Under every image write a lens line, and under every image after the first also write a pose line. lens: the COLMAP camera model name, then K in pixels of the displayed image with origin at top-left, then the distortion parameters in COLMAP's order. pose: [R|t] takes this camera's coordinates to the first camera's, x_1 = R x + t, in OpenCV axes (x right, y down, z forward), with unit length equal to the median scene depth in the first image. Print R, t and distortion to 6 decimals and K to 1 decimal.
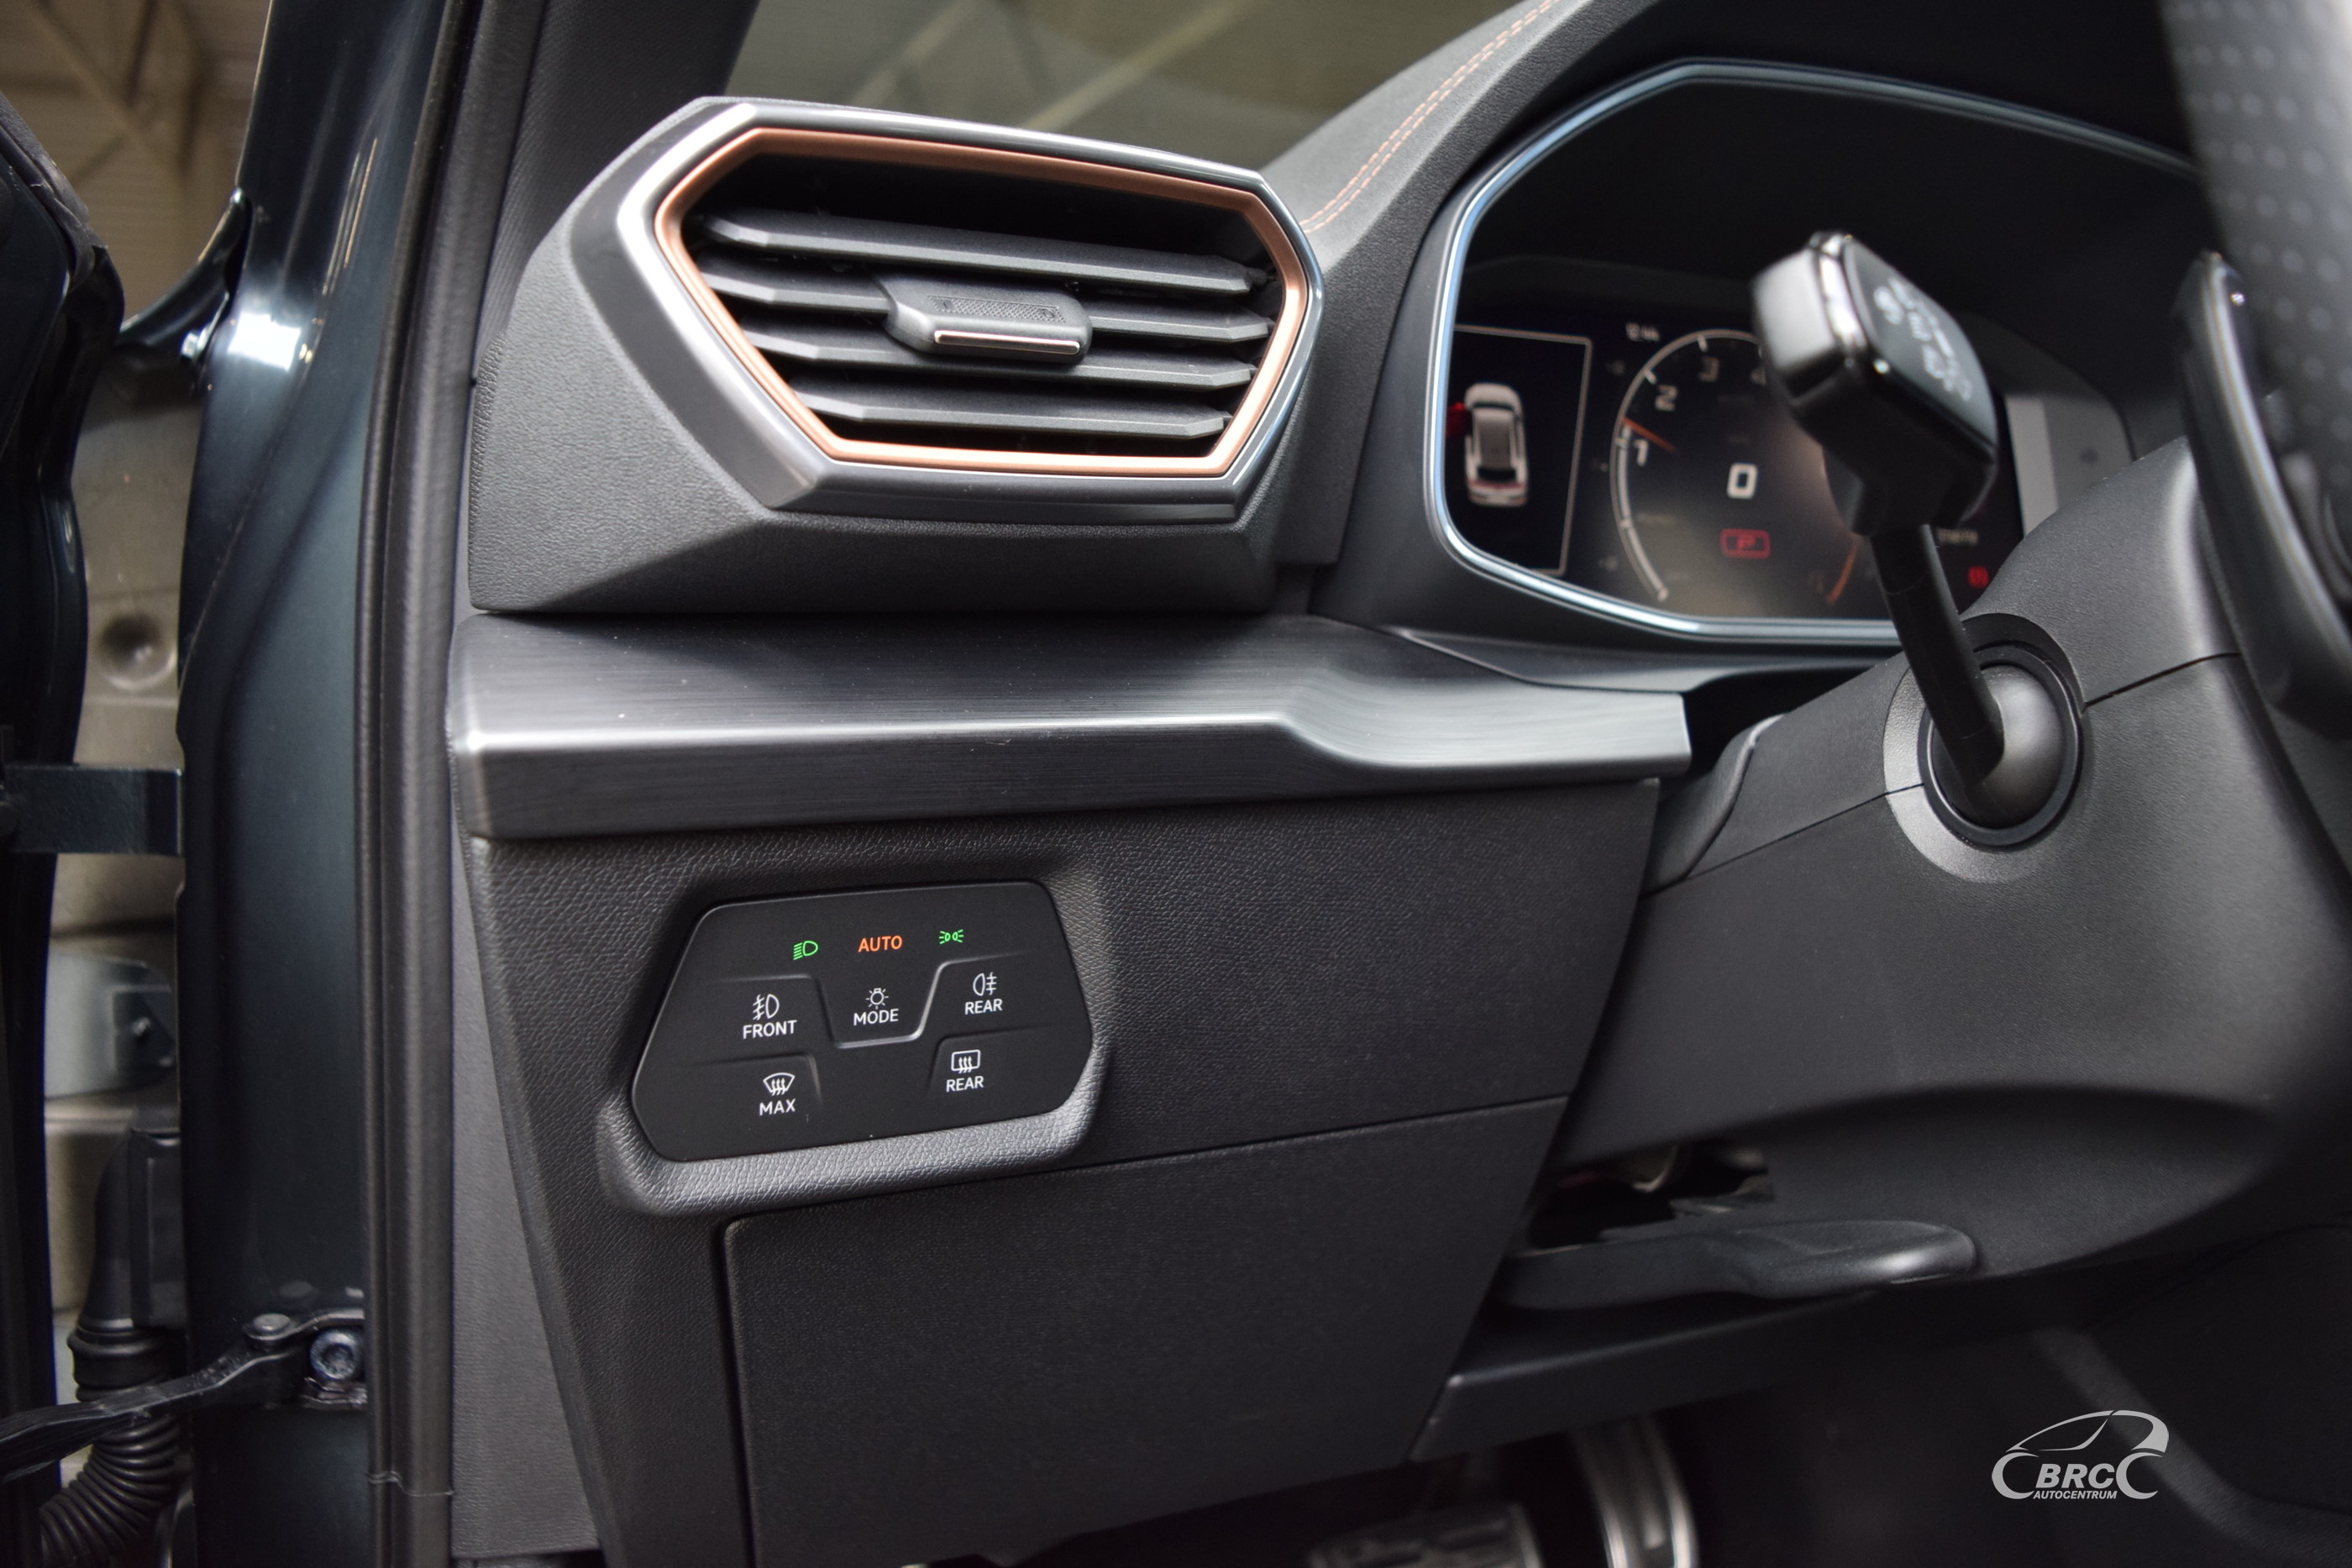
lens RADIAL K [[1773.0, 0, 1176.0], [0, 1773.0, 784.0], [0, 0, 1]] dist [-0.097180, 0.005634]
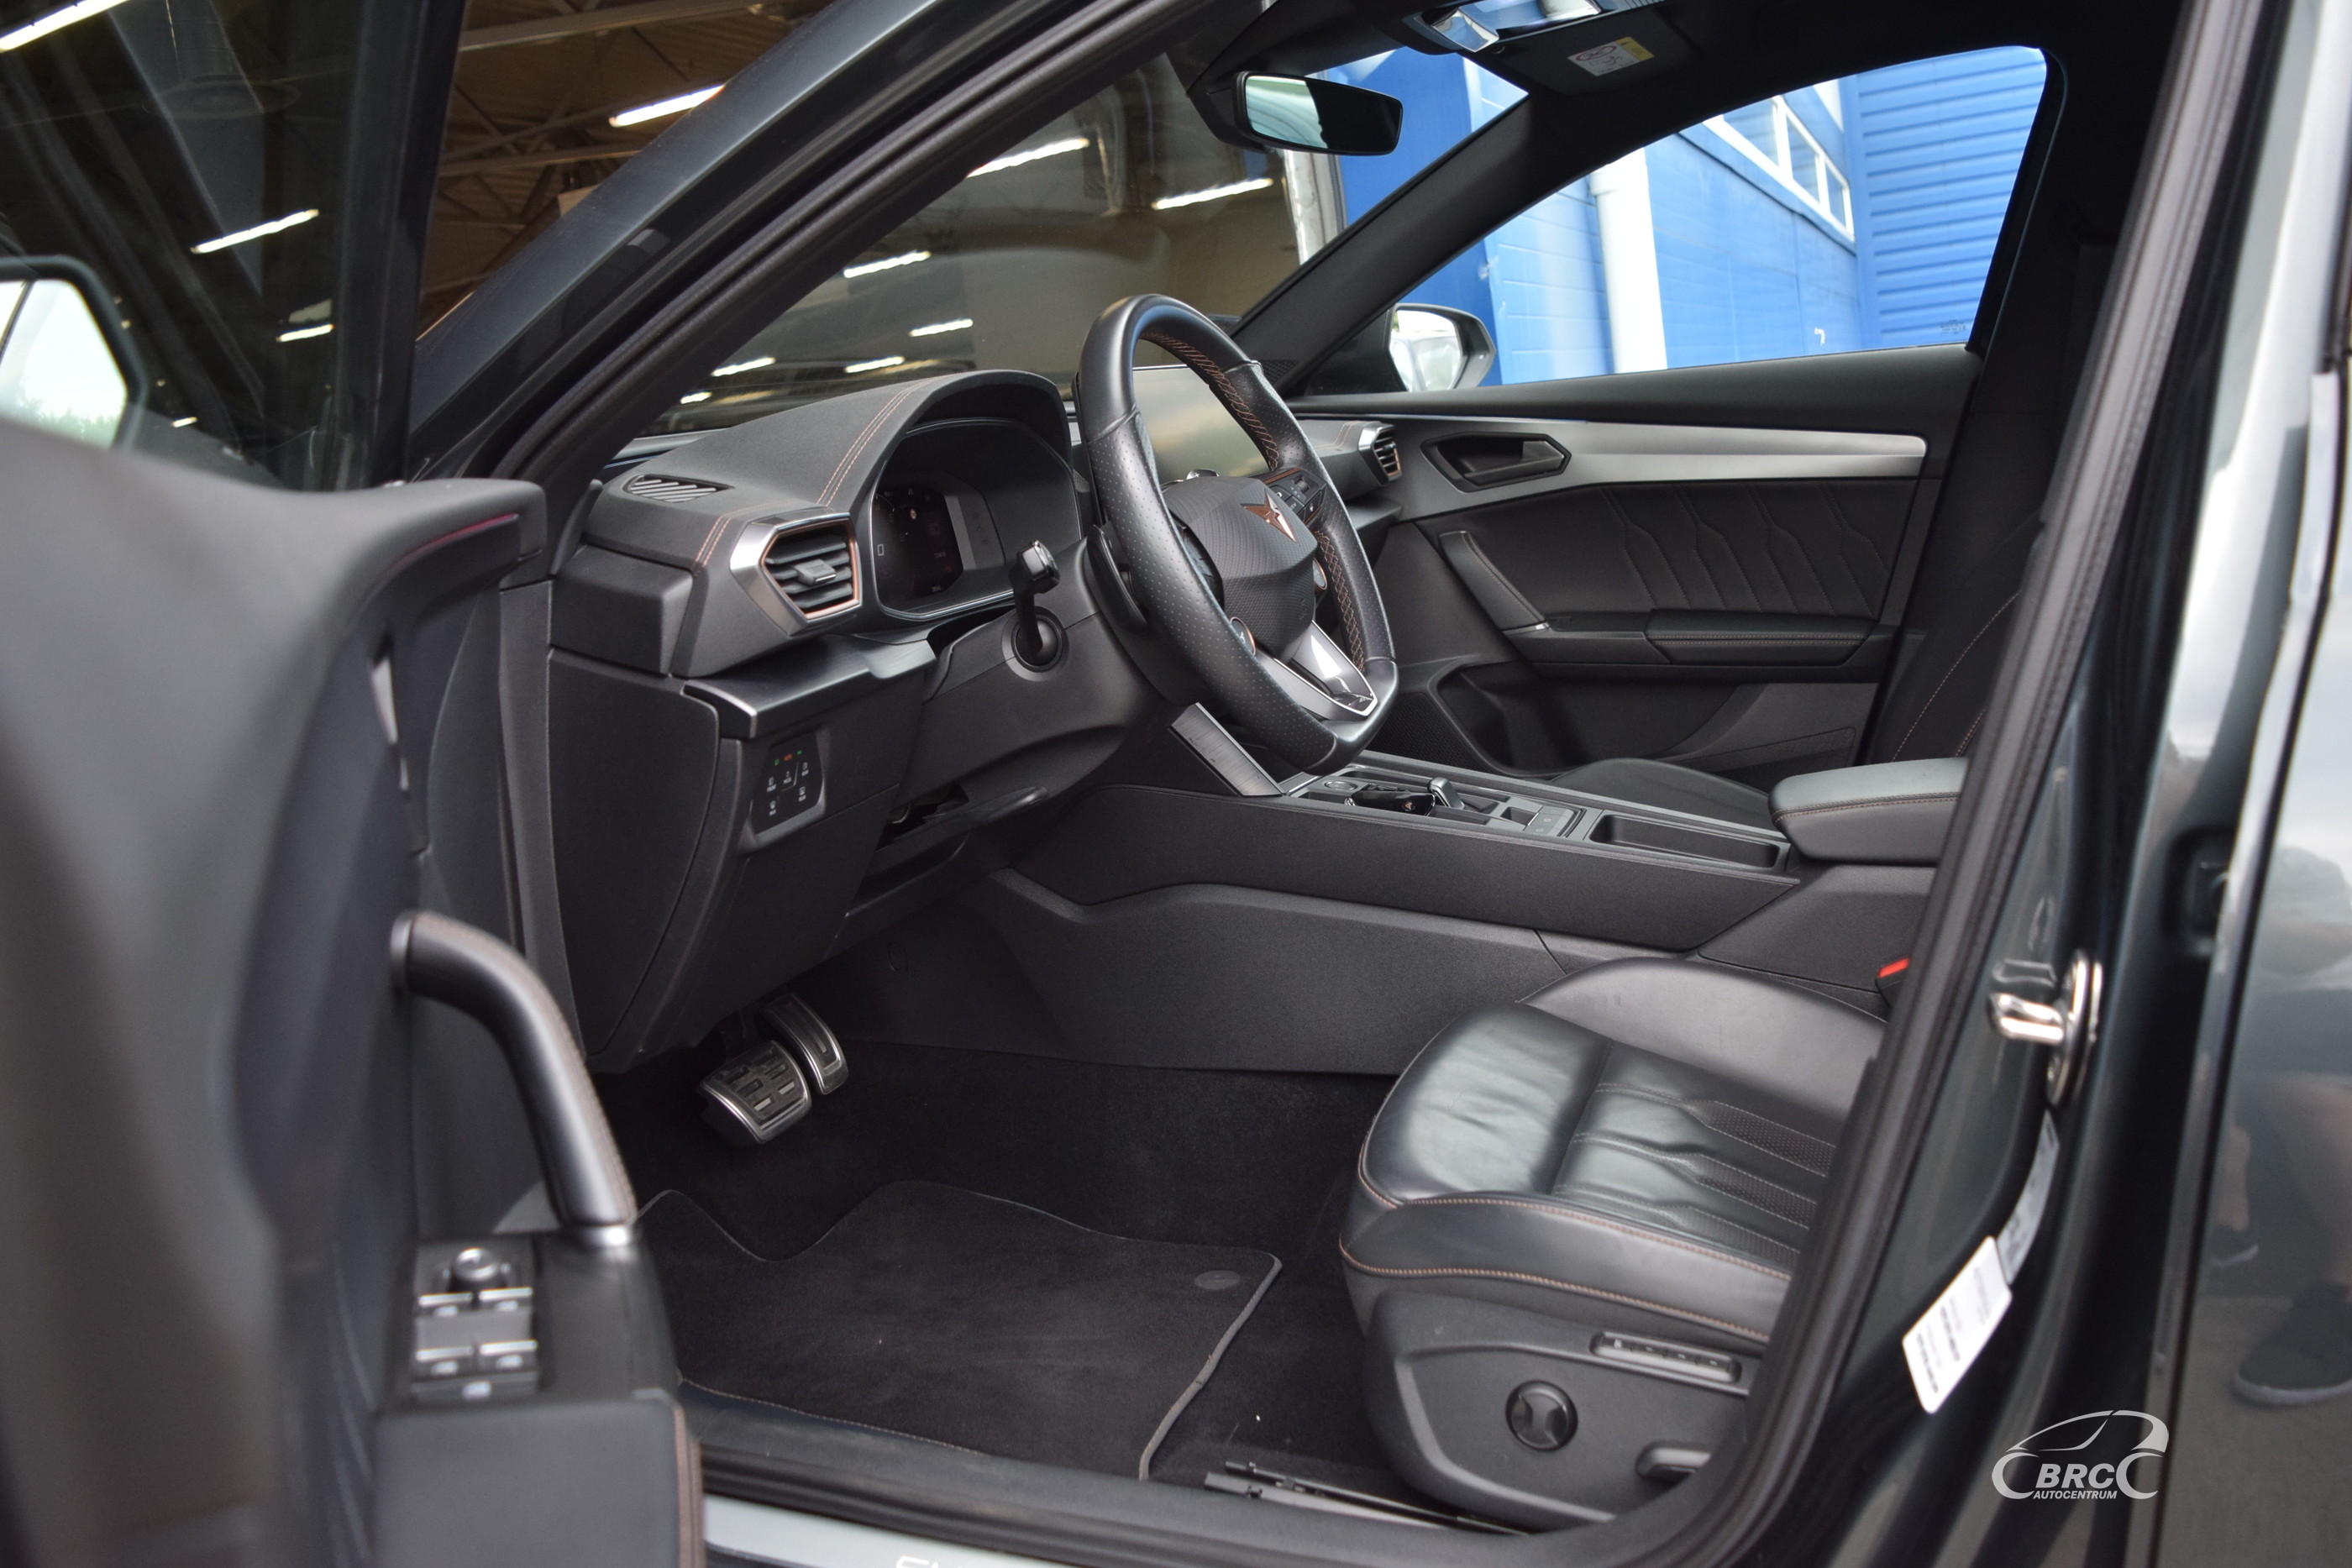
lens RADIAL K [[1773.0, 0, 1176.0], [0, 1773.0, 784.0], [0, 0, 1]] dist [-0.097180, 0.005634]
pose [[0.723274, -0.211176, 0.657479, -1.768505], [0.146522, 0.977346, 0.152730, -0.252144], [-0.674837, -0.014131, 0.737831, -1.870263]]
